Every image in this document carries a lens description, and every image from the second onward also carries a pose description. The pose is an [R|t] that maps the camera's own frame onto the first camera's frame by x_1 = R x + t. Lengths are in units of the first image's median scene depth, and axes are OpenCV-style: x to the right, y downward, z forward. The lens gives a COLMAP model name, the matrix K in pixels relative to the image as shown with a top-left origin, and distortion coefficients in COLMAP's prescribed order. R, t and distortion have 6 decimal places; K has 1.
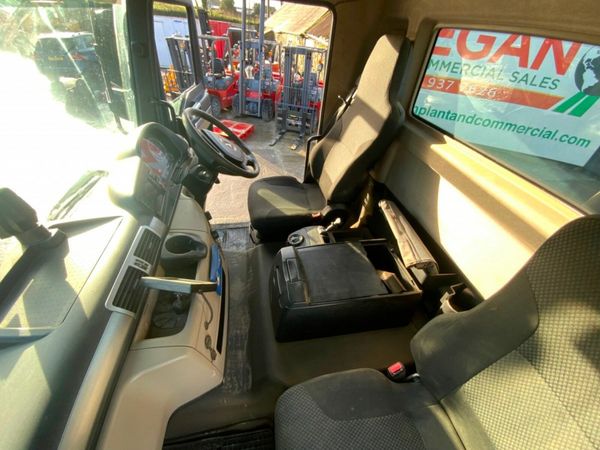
lens RADIAL K [[243.2, 0, 300.0], [0, 243.2, 225.0], [0, 0, 1]] dist [0.028174, -0.021867]
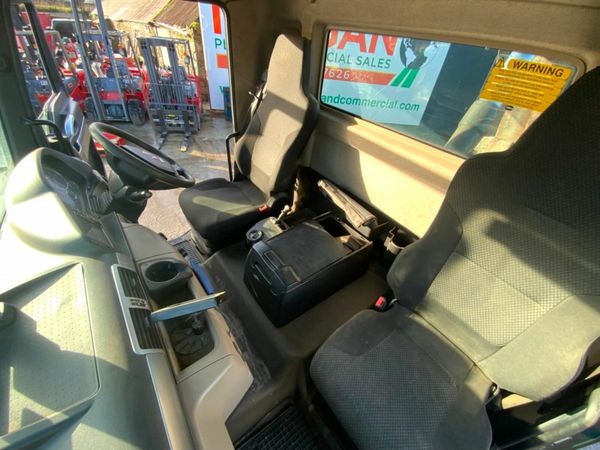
lens RADIAL K [[244.2, 0, 300.0], [0, 244.2, 225.0], [0, 0, 1]] dist [0.021462, -0.015436]
pose [[0.892418, -0.280560, 0.353378, -0.182622], [0.269717, 0.959554, 0.080684, -0.013733], [-0.361722, 0.023309, 0.931995, -0.036211]]
